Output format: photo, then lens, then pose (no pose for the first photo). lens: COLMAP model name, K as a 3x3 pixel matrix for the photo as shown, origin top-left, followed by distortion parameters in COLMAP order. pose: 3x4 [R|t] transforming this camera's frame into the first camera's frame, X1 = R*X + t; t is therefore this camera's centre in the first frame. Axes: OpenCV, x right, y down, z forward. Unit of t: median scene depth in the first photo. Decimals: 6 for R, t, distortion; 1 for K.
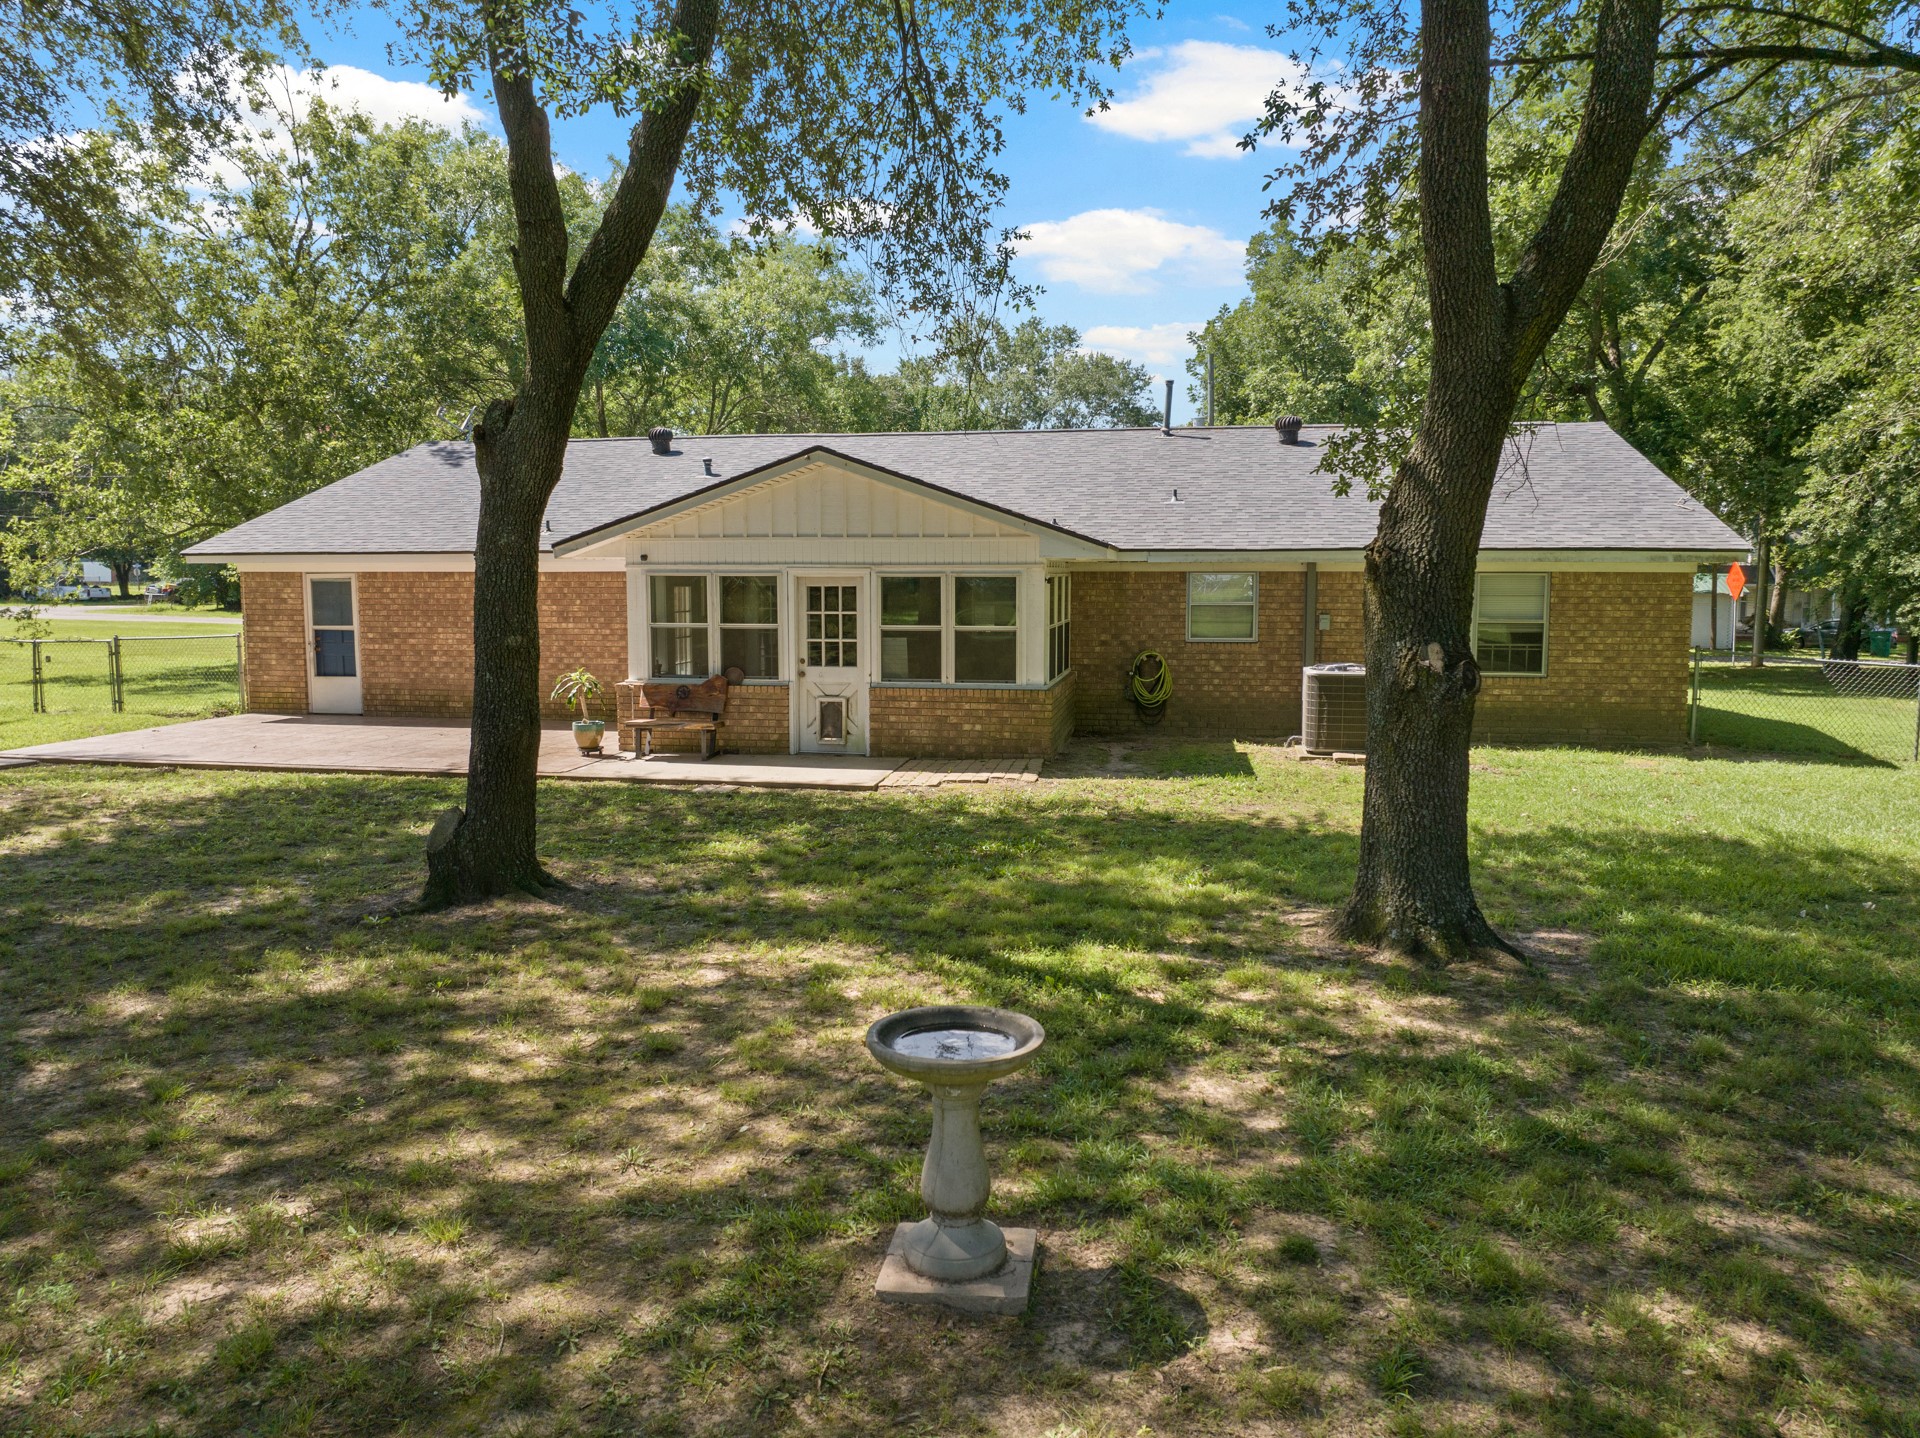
lens RADIAL K [[1355.8, 0, 947.7], [0, 1355.8, 710.5], [0, 0, 1]] dist [-0.058388, 0.027425]
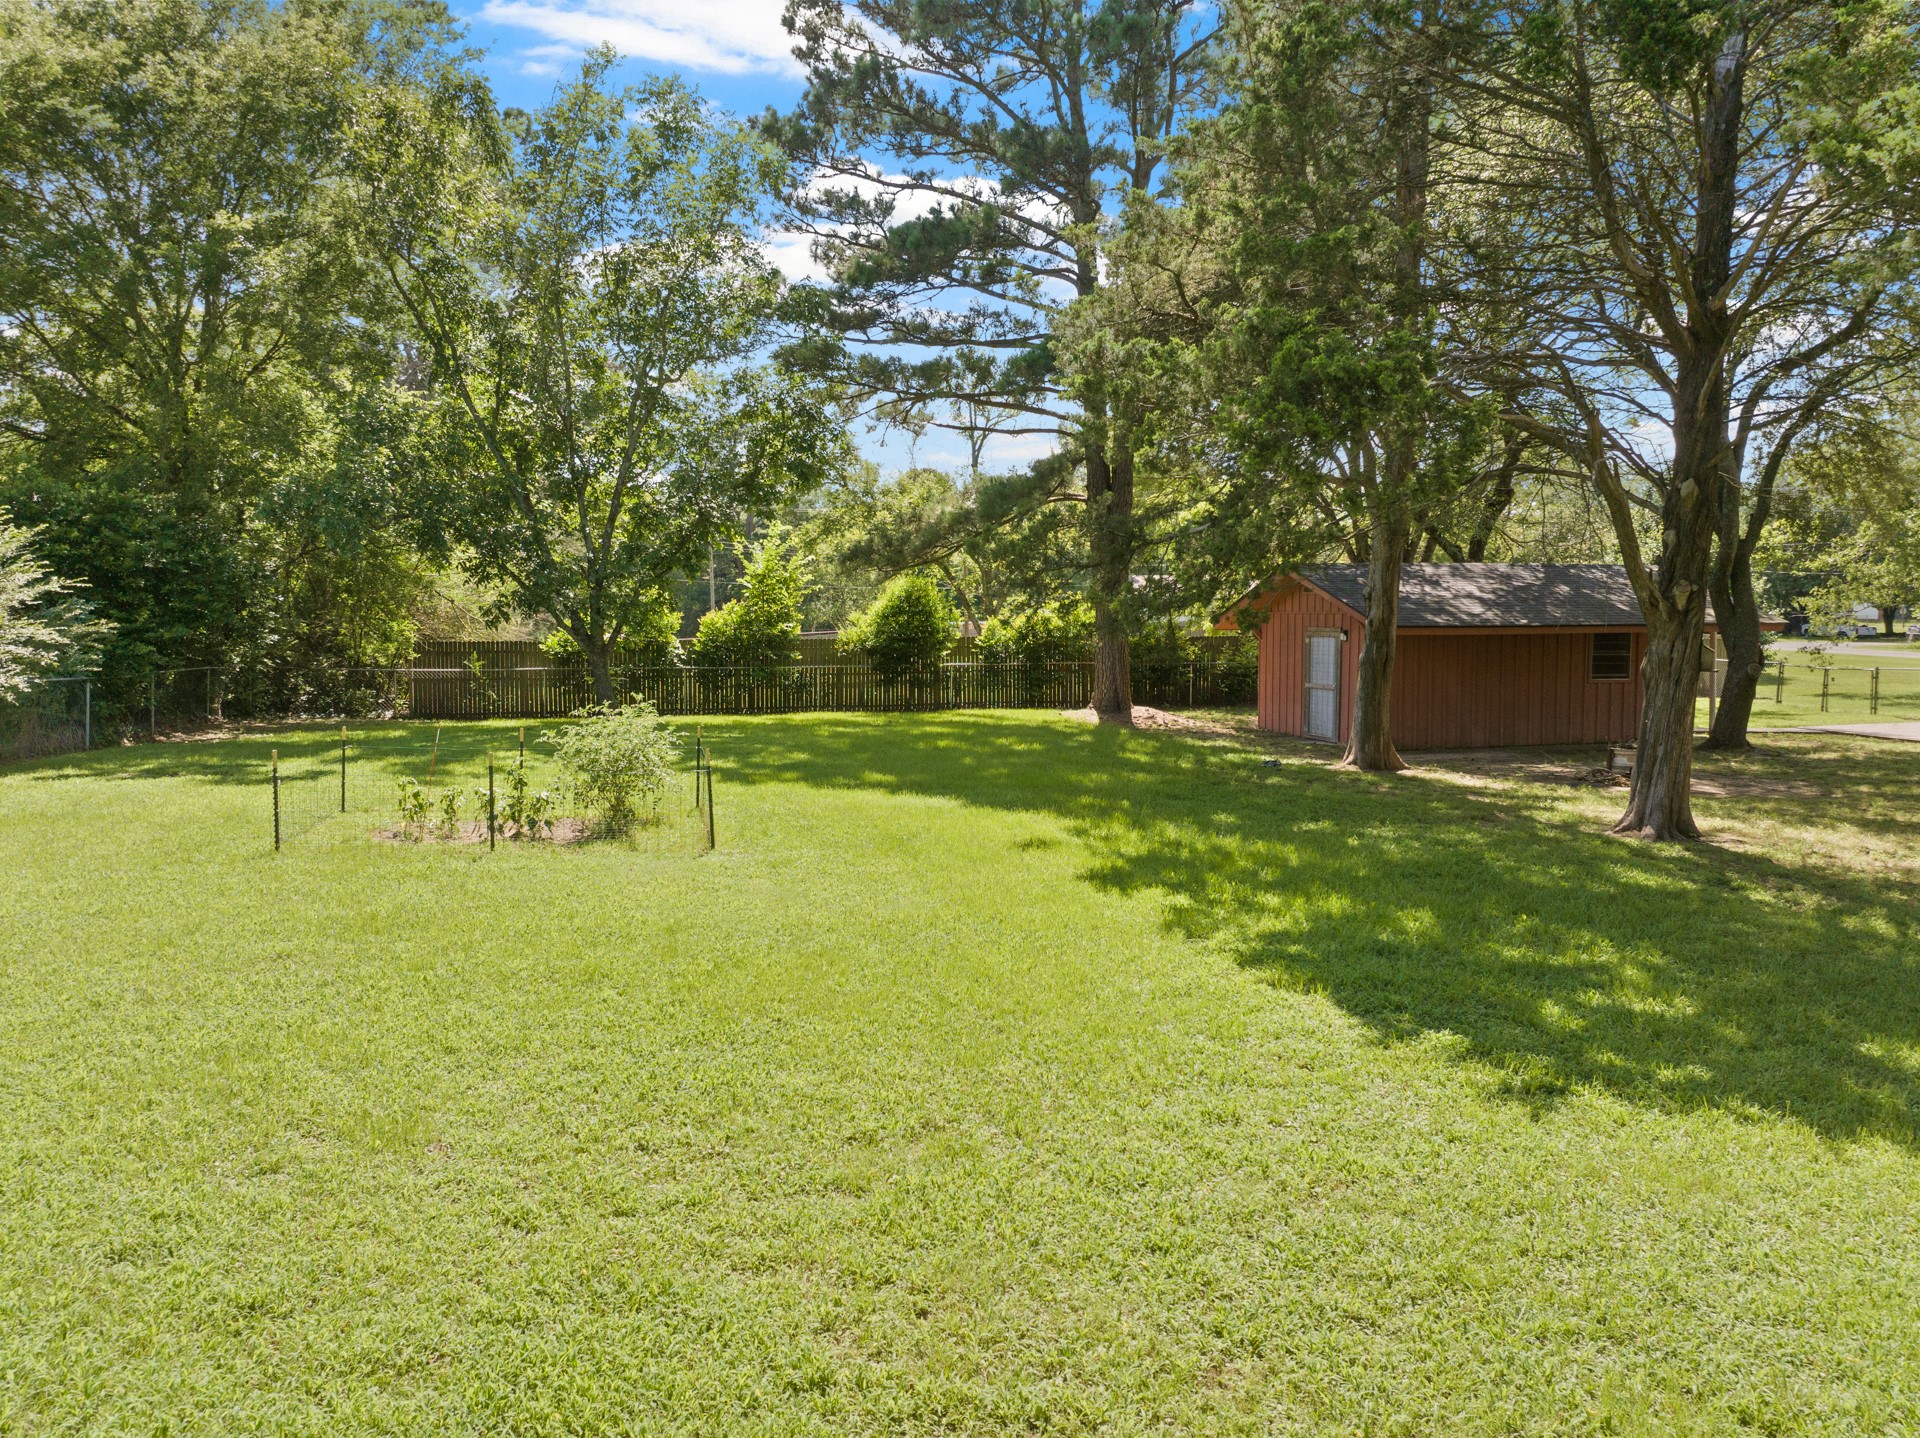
lens RADIAL K [[1355.8, 0, 974.7], [0, 1355.8, 724.7], [0, 0, 1]] dist [-0.058388, 0.027425]
pose [[0.403278, 0.068454, -0.912513, 0.519481], [-0.080240, 0.996002, 0.039256, 0.048588], [0.911553, 0.057389, 0.407159, -0.827182]]
